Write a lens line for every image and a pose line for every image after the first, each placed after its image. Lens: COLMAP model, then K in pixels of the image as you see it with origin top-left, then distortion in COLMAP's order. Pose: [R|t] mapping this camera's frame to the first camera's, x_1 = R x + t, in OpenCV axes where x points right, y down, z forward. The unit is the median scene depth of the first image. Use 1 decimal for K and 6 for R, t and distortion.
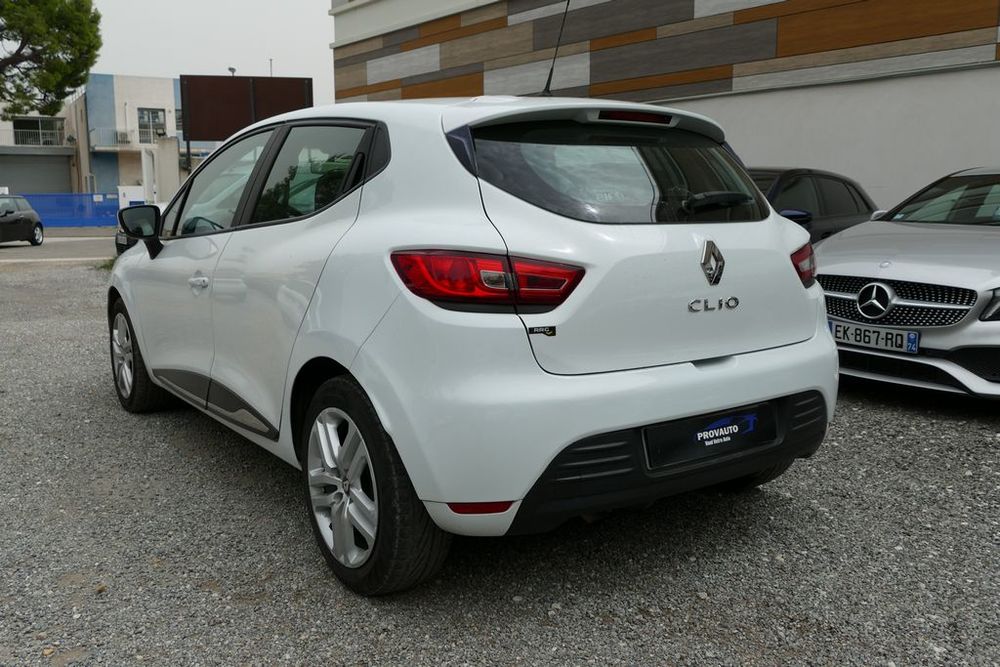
lens RADIAL K [[887.4, 0, 498.8], [0, 887.4, 332.0], [0, 0, 1]] dist [-0.018659, 0.006685]
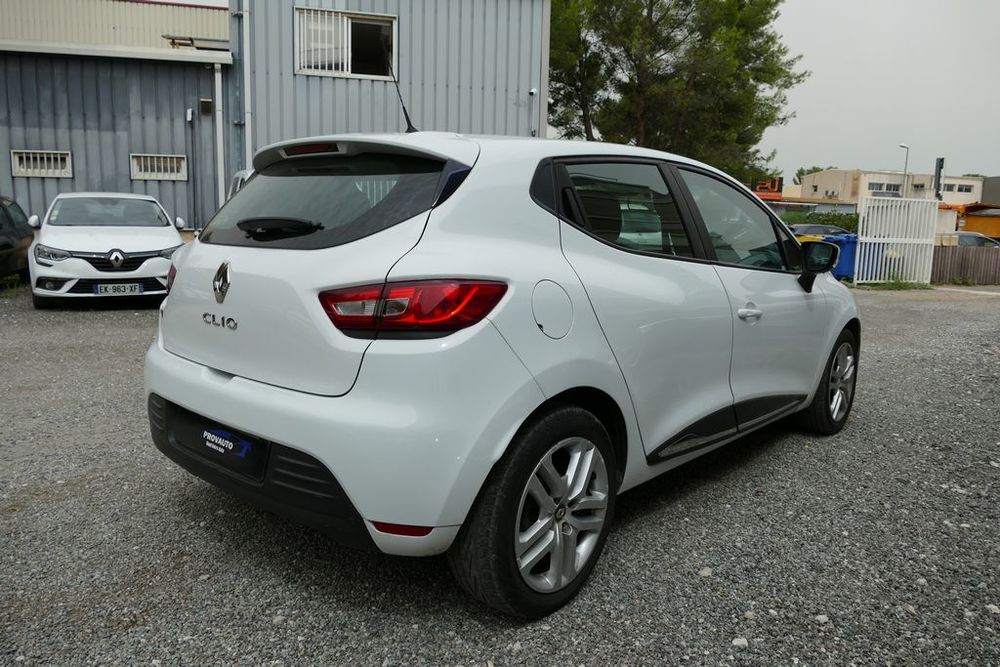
lens RADIAL K [[722.3, 0, 496.2], [0, 722.3, 330.0], [0, 0, 1]] dist [-0.000650, -0.001531]
pose [[0.208729, 0.143609, -0.967372, 1.157061], [-0.170107, 0.979413, 0.108693, -0.171789], [0.963066, 0.141869, 0.228861, 1.116391]]
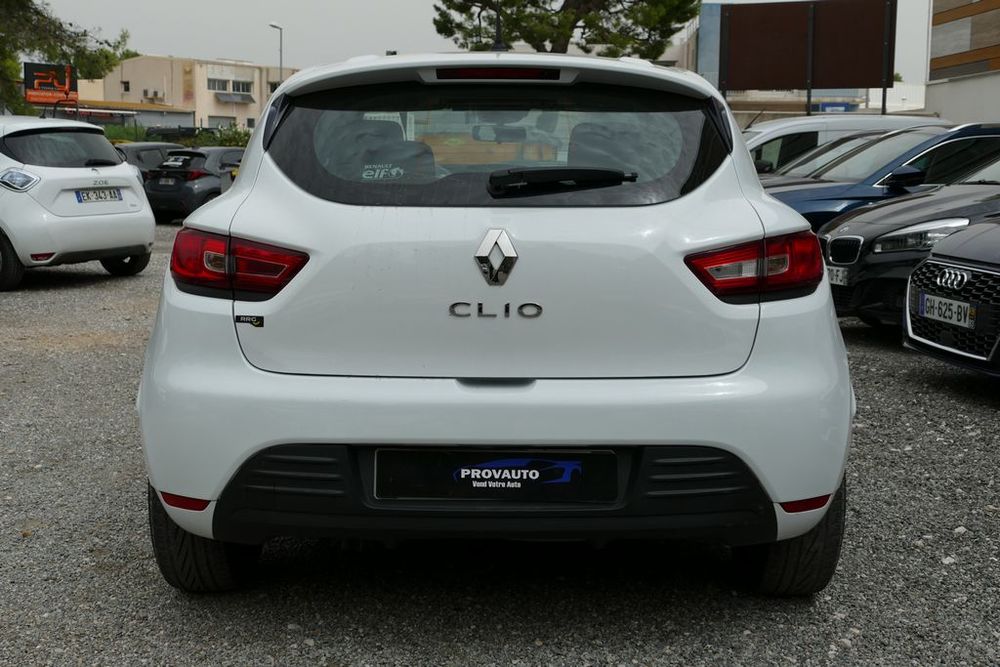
lens RADIAL K [[1268.6, 0, 501.0], [0, 1268.6, 335.7], [0, 0, 1]] dist [-0.031118, 0.000000]
pose [[0.808917, 0.083230, -0.582002, 0.899251], [-0.092174, 0.995641, 0.014273, -0.024715], [0.580652, 0.042100, 0.813062, 0.084764]]
